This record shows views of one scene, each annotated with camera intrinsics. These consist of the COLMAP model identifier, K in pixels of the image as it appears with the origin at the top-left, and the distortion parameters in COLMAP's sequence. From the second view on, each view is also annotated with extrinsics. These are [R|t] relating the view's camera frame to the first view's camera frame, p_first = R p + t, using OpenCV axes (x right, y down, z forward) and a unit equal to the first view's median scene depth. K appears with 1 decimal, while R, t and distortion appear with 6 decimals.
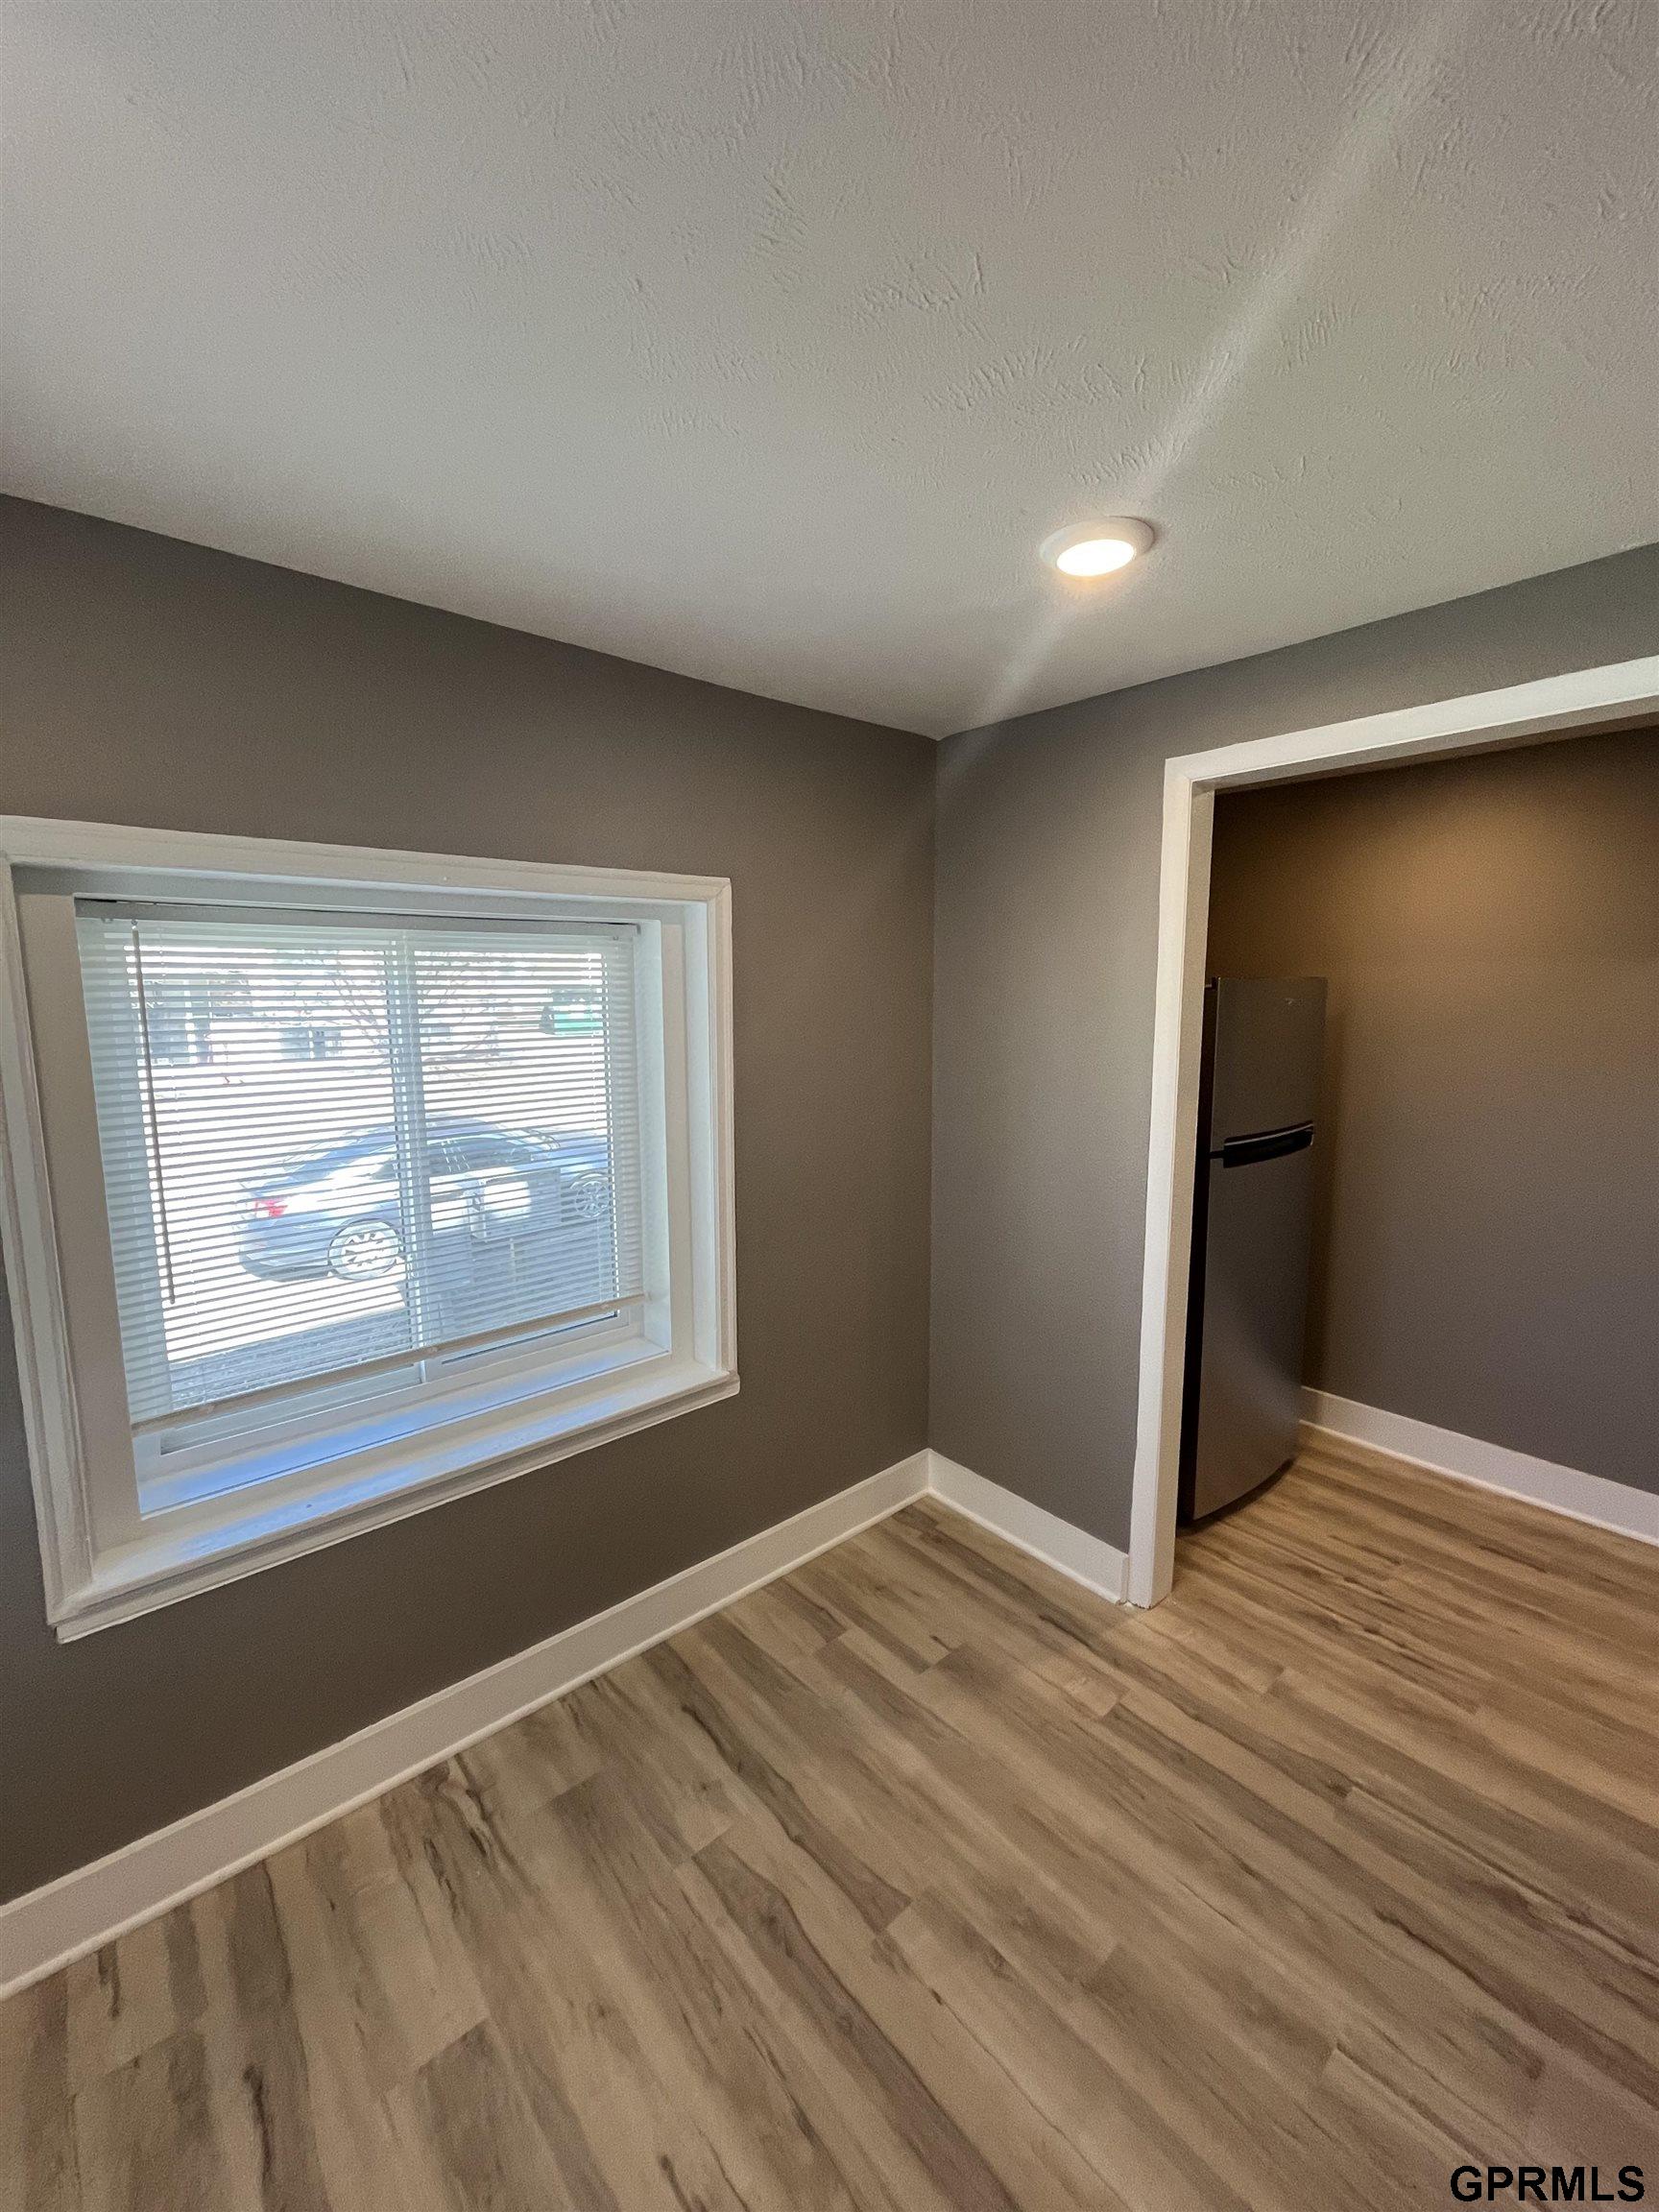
lens RADIAL K [[887.3, 0, 823.5], [0, 887.3, 1114.6], [0, 0, 1]] dist [-0.001783, 0.000101]
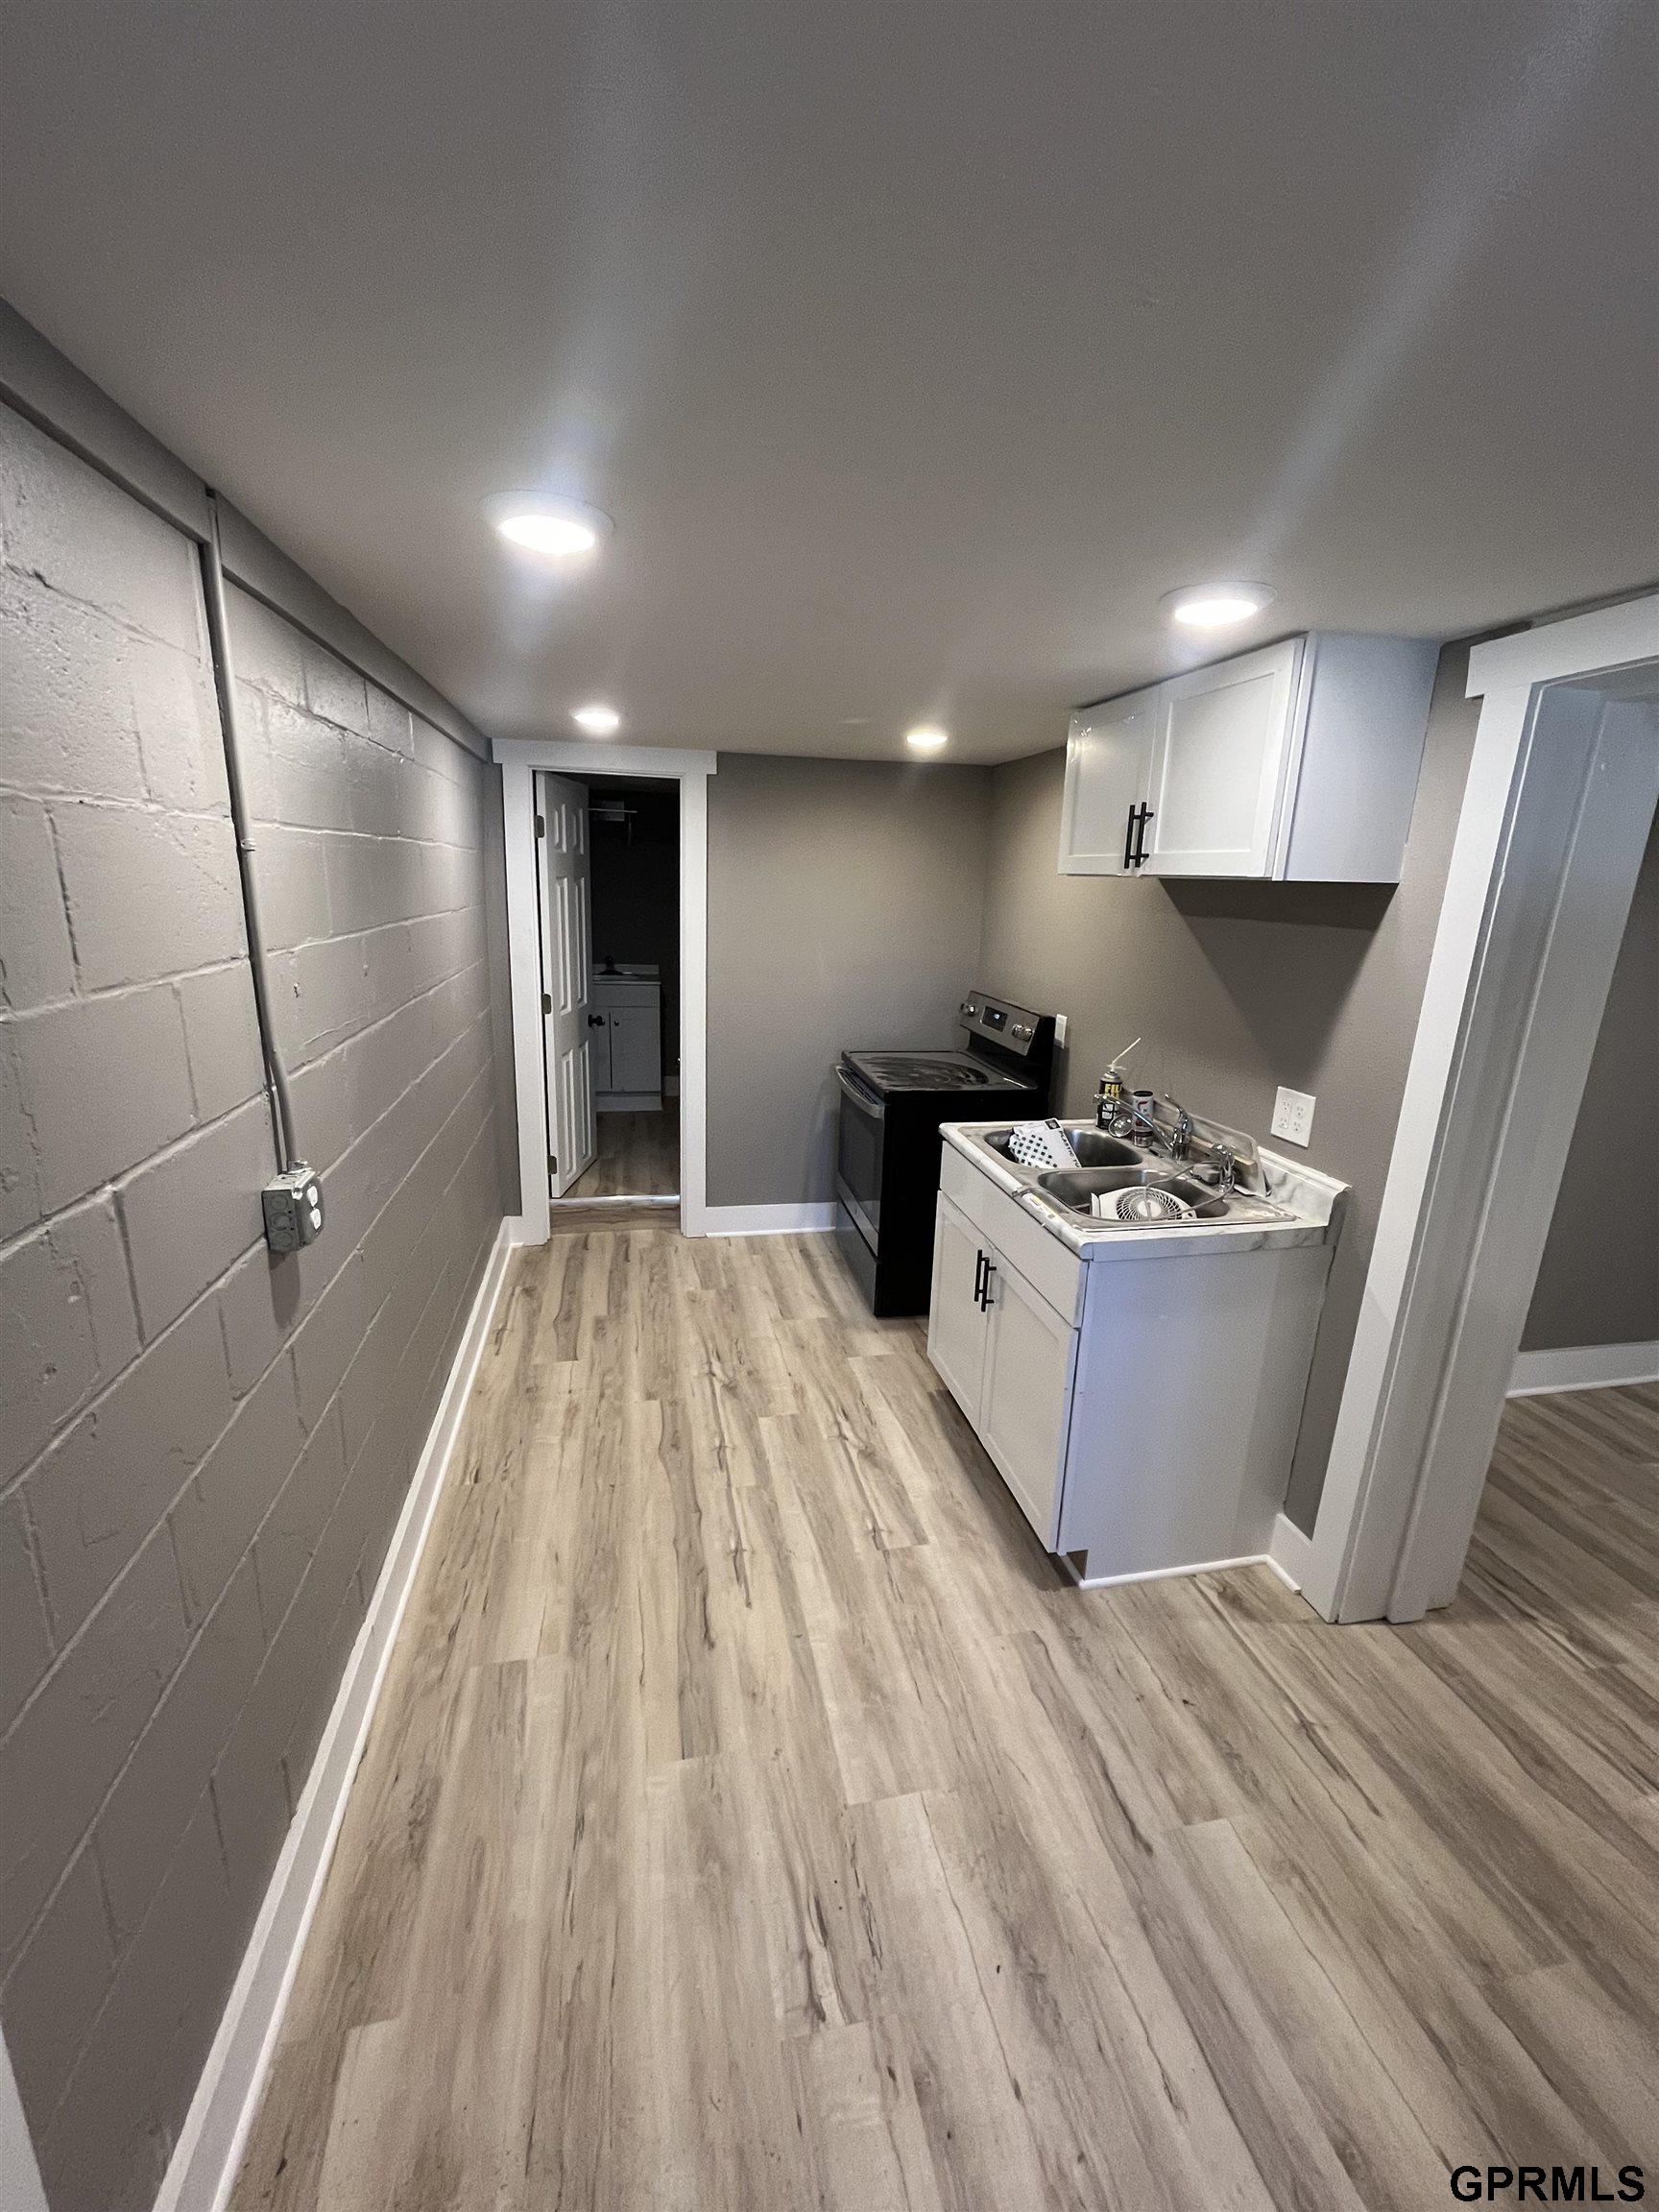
lens RADIAL K [[887.3, 0, 829.5], [0, 887.3, 1102.1], [0, 0, 1]] dist [-0.001783, 0.000101]
pose [[-0.876764, -0.151200, 0.456535, -0.635613], [0.024962, 0.933705, 0.357173, -0.102162], [-0.480273, 0.324552, -0.814864, 1.385535]]
